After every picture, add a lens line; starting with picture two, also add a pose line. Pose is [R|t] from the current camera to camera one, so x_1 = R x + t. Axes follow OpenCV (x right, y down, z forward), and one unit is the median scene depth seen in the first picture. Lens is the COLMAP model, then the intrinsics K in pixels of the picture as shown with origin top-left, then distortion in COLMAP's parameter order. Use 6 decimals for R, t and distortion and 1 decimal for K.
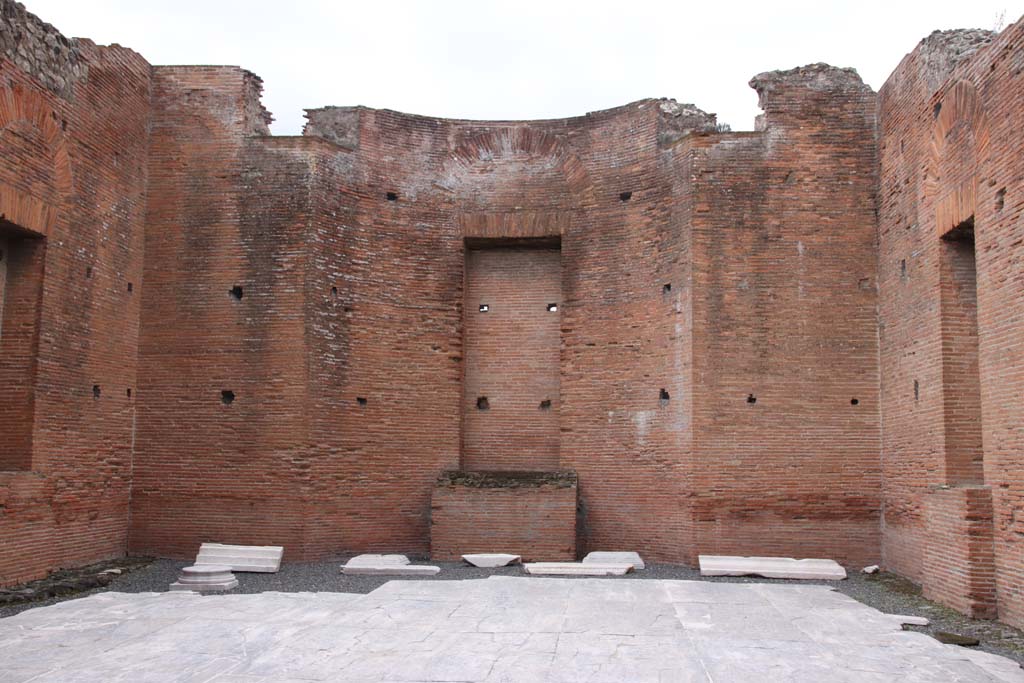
lens RADIAL K [[1167.9, 0, 525.1], [0, 1167.9, 348.1], [0, 0, 1]] dist [0.064522, 0.000000]
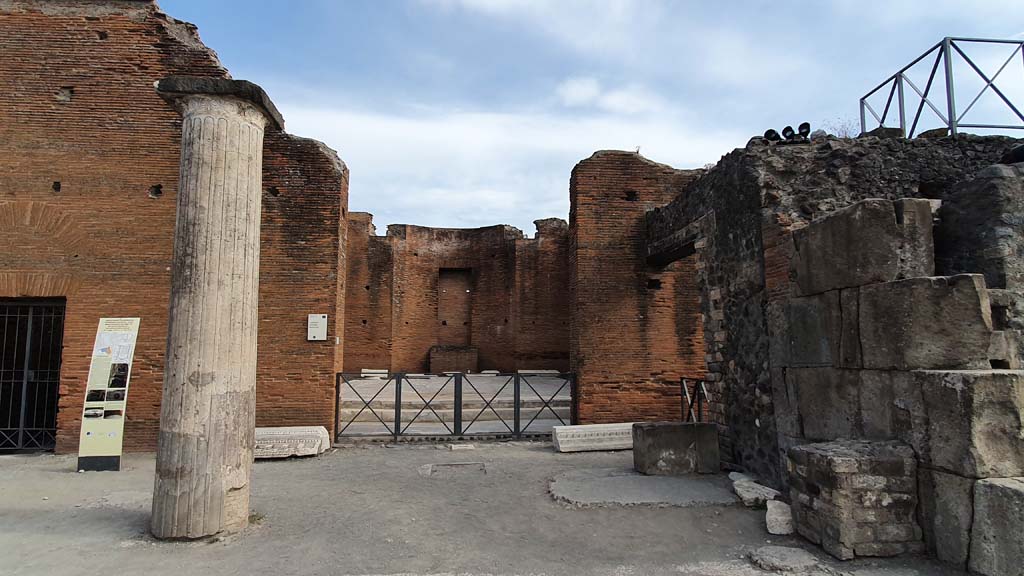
lens RADIAL K [[599.2, 0, 509.4], [0, 599.2, 293.1], [0, 0, 1]] dist [0.008356, -0.006888]
pose [[0.987089, 0.005125, 0.160091, -0.124909], [-0.006704, 0.999934, 0.009323, -0.047591], [-0.160033, -0.010276, 0.987058, -0.565918]]
